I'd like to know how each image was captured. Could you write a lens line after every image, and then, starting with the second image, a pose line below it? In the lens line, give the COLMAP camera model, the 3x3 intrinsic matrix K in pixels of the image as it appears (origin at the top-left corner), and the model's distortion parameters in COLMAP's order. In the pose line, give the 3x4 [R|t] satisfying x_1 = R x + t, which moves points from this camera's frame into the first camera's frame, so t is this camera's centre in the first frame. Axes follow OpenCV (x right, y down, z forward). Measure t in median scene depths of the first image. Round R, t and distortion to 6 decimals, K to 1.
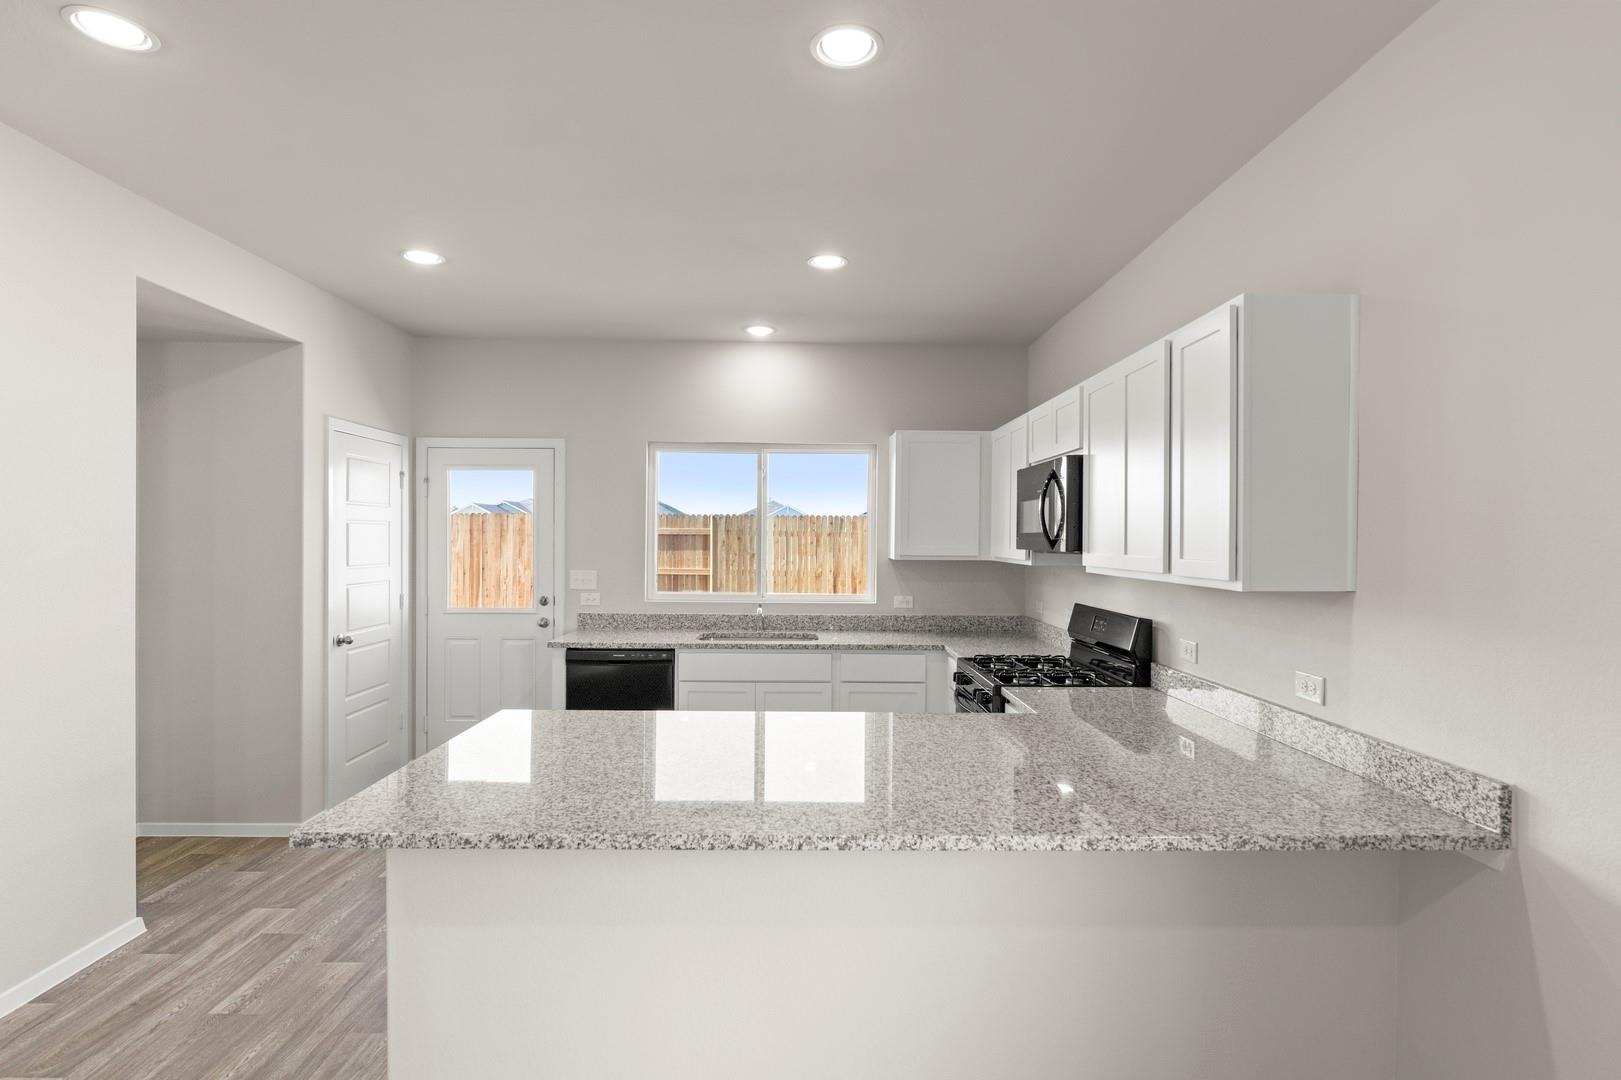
lens RADIAL K [[790.0, 0, 808.6], [0, 790.0, 544.2], [0, 0, 1]] dist [-0.007088, -0.000160]
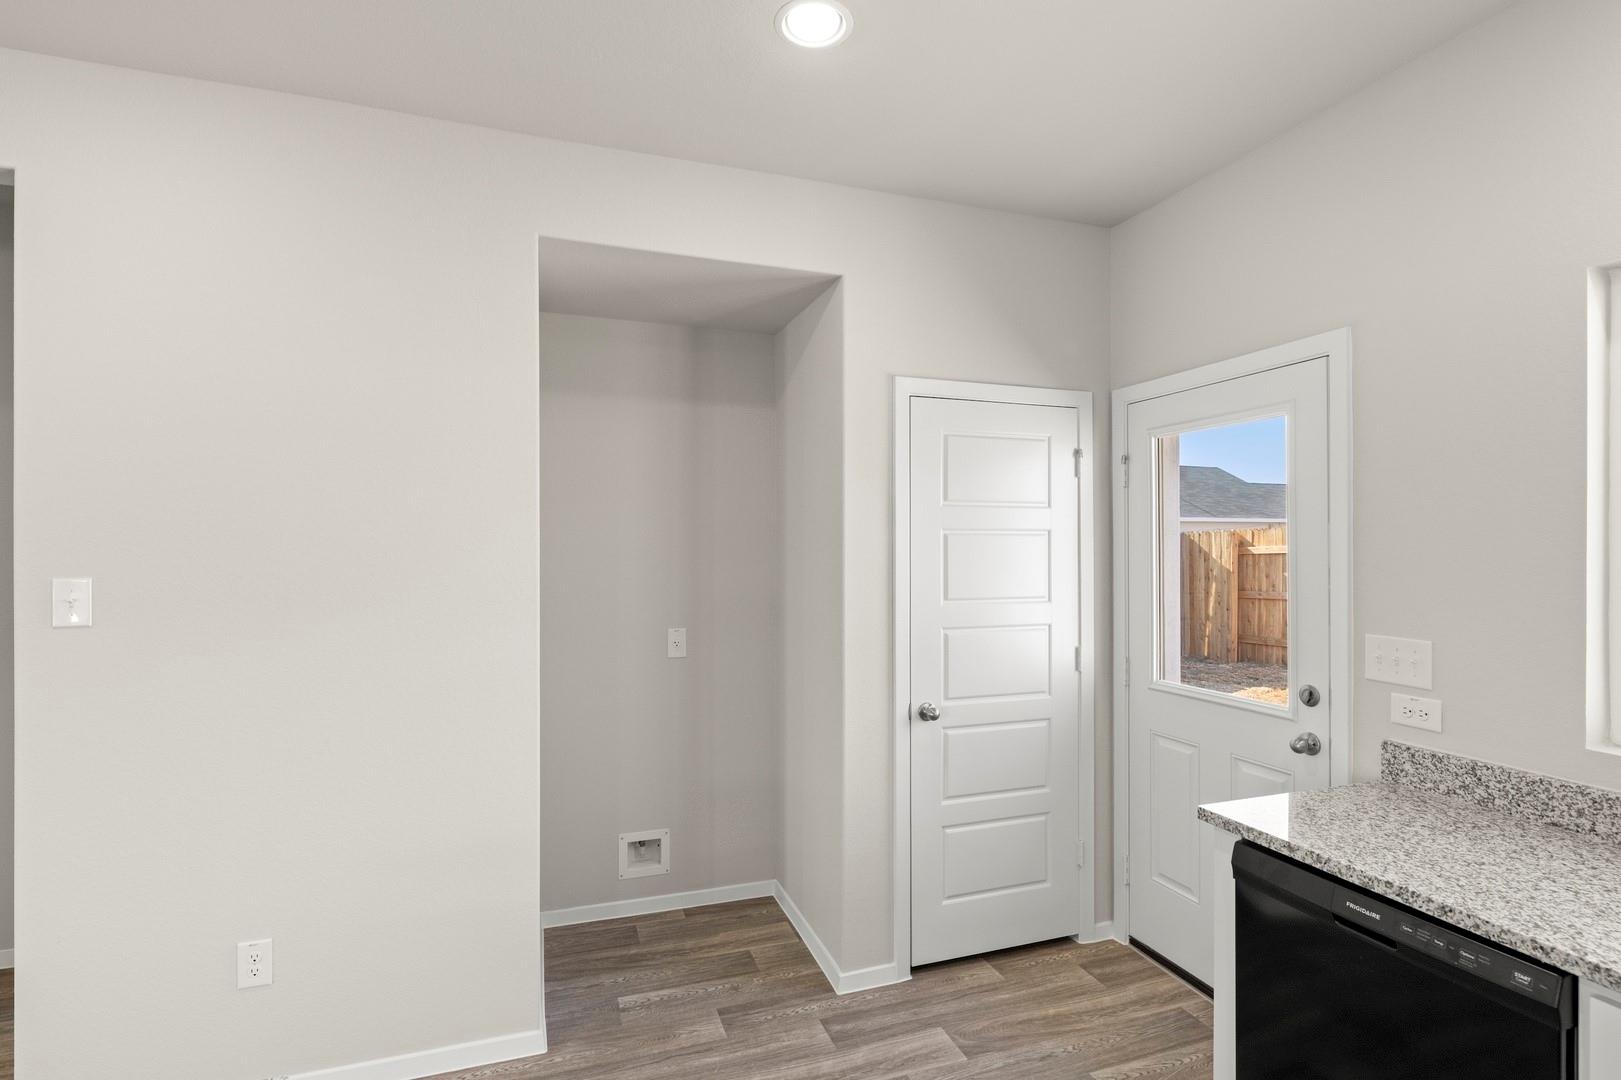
lens RADIAL K [[790.0, 0, 808.6], [0, 790.0, 544.2], [0, 0, 1]] dist [-0.007088, -0.000160]
pose [[0.327389, -0.010691, -0.944829, 0.000090], [-0.007087, 0.999880, -0.013770, -0.007689], [0.944863, 0.011204, 0.327274, 0.603855]]
